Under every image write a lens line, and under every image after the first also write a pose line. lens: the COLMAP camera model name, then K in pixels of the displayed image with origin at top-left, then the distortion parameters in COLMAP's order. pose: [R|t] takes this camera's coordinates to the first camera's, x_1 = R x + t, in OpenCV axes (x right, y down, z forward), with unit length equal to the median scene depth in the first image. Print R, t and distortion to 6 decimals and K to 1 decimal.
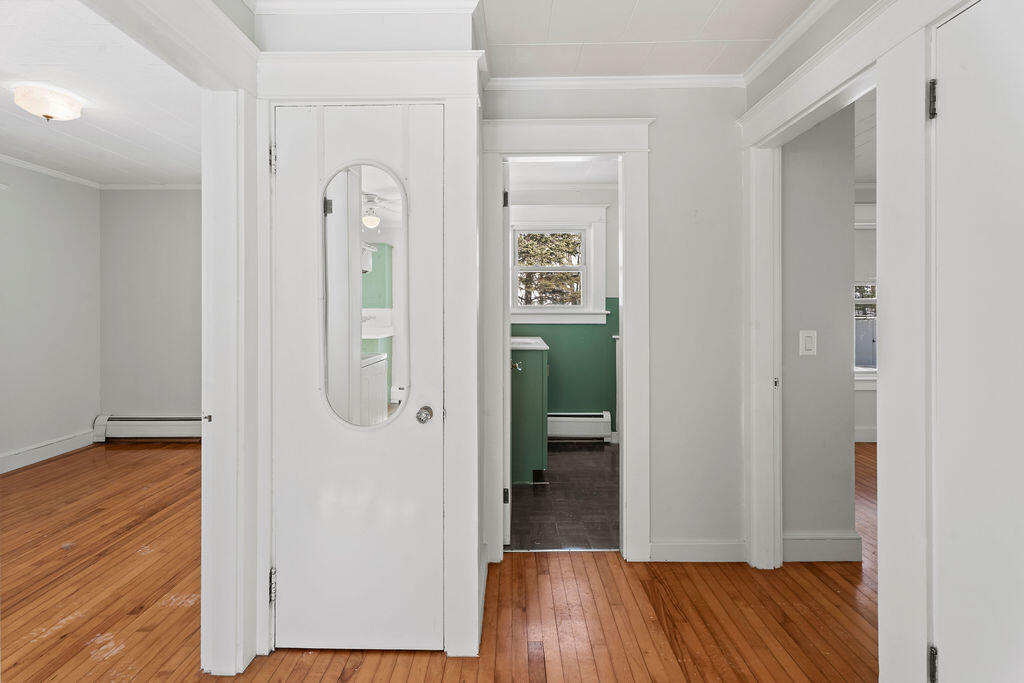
lens RADIAL K [[463.8, 0, 502.9], [0, 463.8, 302.8], [0, 0, 1]] dist [0.000275, 0.000901]
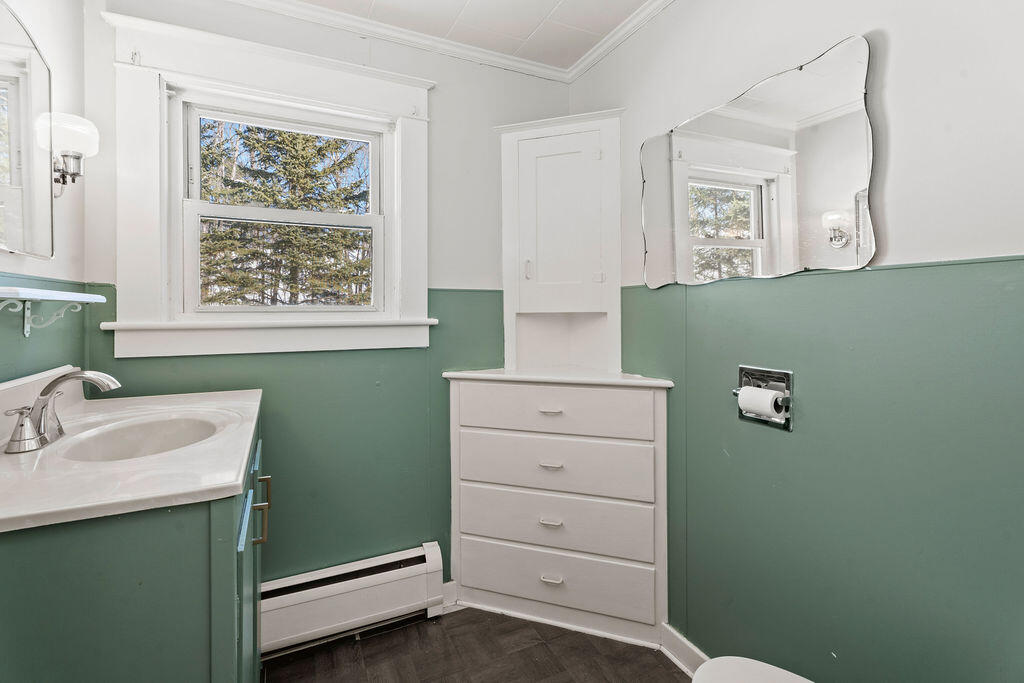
lens RADIAL K [[463.8, 0, 506.0], [0, 463.8, 309.0], [0, 0, 1]] dist [0.000275, 0.000901]
pose [[0.890623, -0.003862, 0.454727, 0.080982], [0.003501, 0.999993, 0.001636, 0.007940], [-0.454729, 0.000135, 0.890630, 0.541395]]
